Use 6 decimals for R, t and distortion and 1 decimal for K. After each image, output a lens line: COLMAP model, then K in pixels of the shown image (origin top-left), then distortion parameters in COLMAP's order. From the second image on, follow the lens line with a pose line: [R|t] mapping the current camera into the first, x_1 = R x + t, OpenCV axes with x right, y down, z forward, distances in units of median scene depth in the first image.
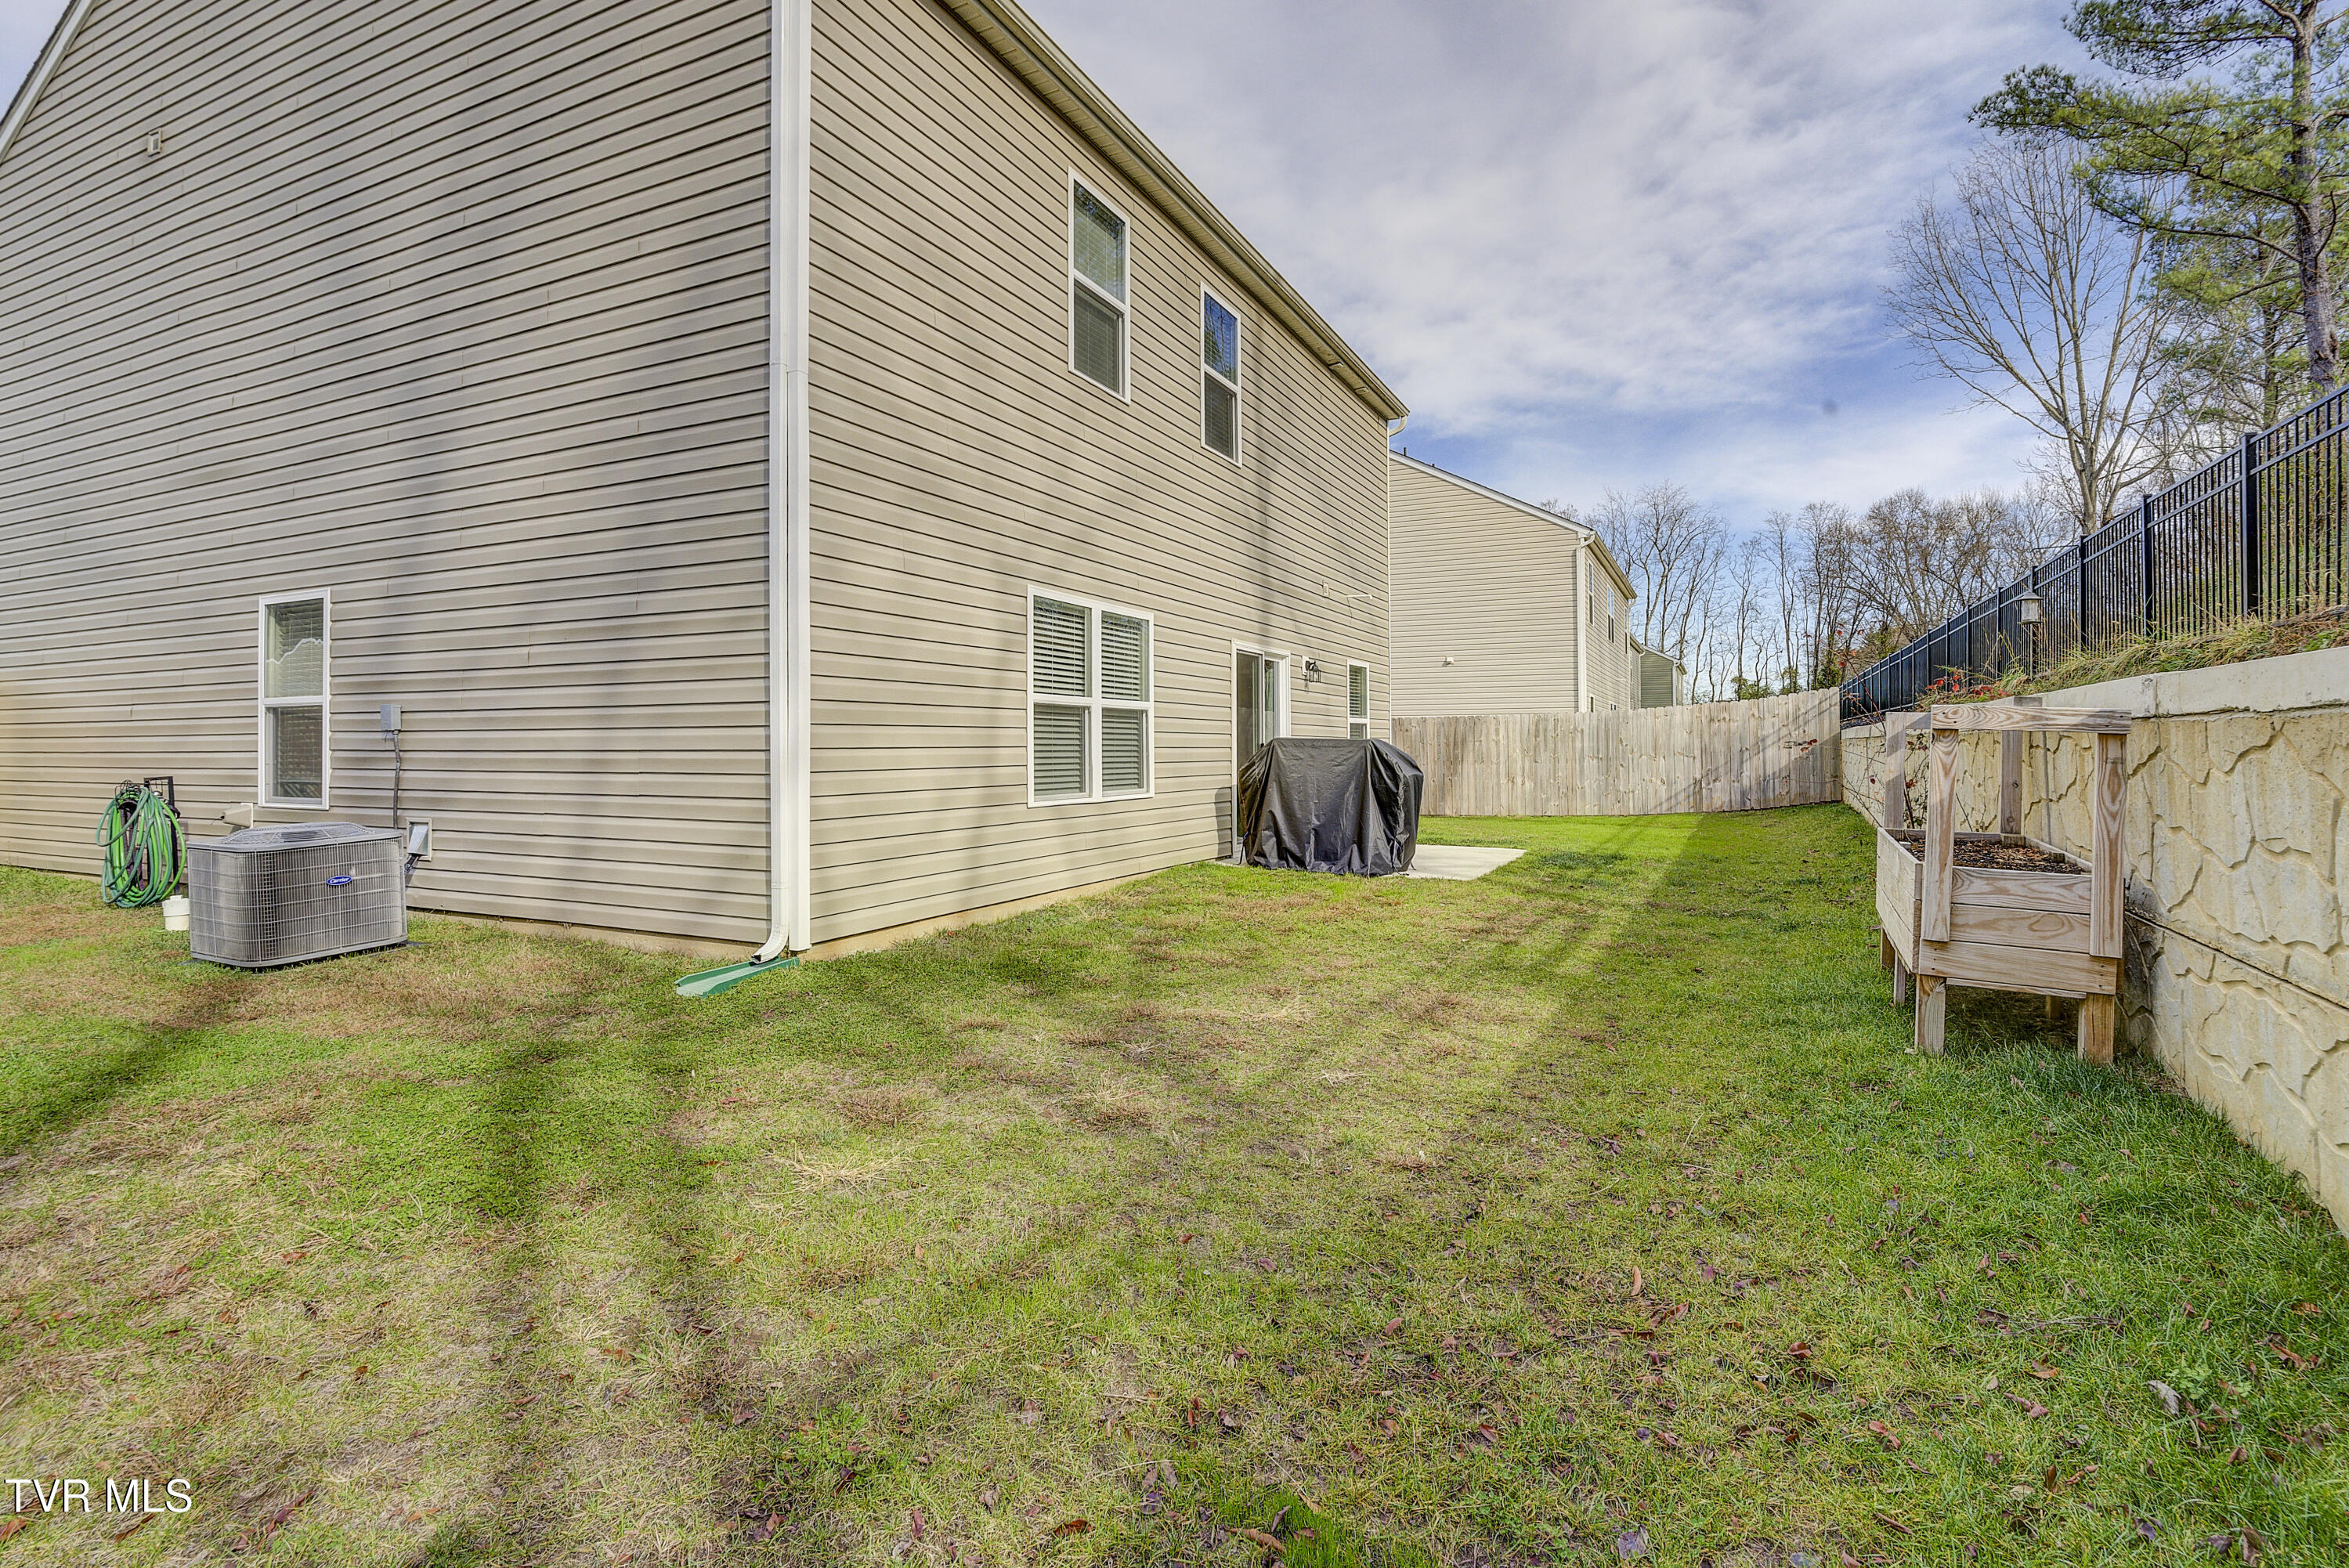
lens RADIAL K [[1133.9, 0, 1161.8], [0, 1133.9, 752.0], [0, 0, 1]] dist [-0.013111, 0.000485]
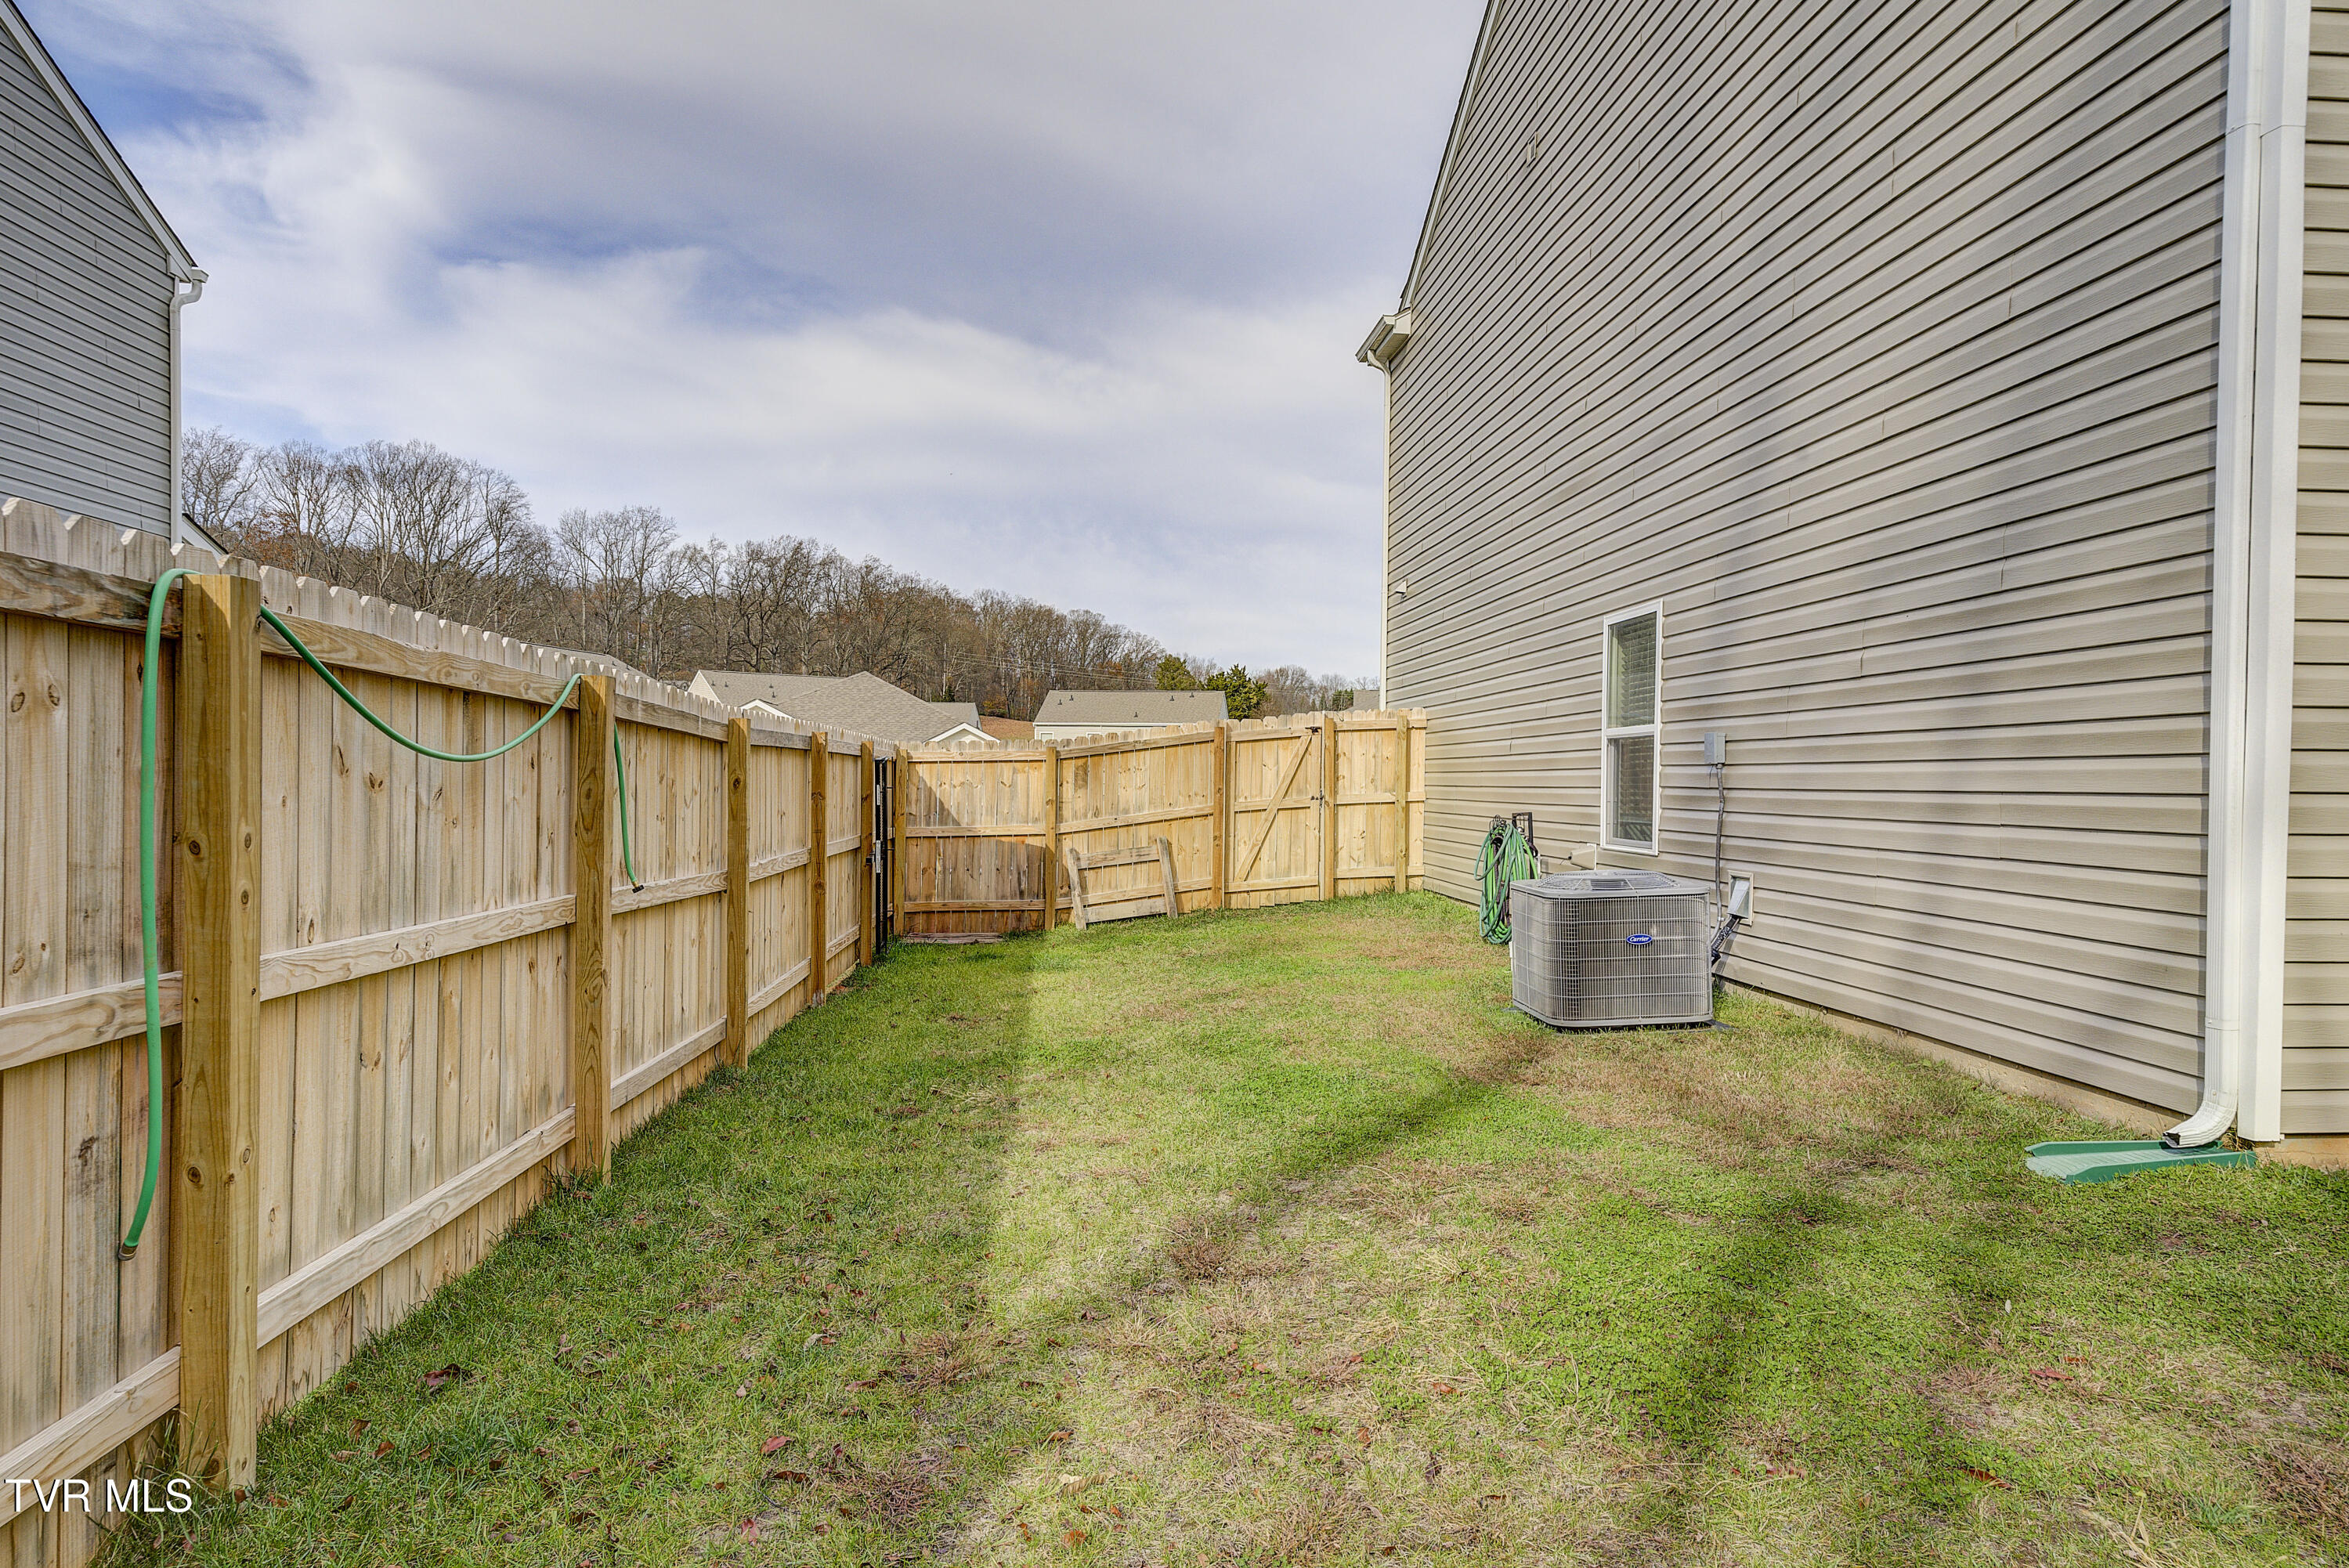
lens RADIAL K [[1430.2, 0, 1207.5], [0, 1430.2, 815.7], [0, 0, 1]] dist [0.005509, -0.000184]
pose [[0.527630, 0.028394, -0.849000, 0.015429], [-0.015623, 0.999597, 0.023721, -0.000157], [0.849331, 0.000748, 0.527861, 0.154743]]
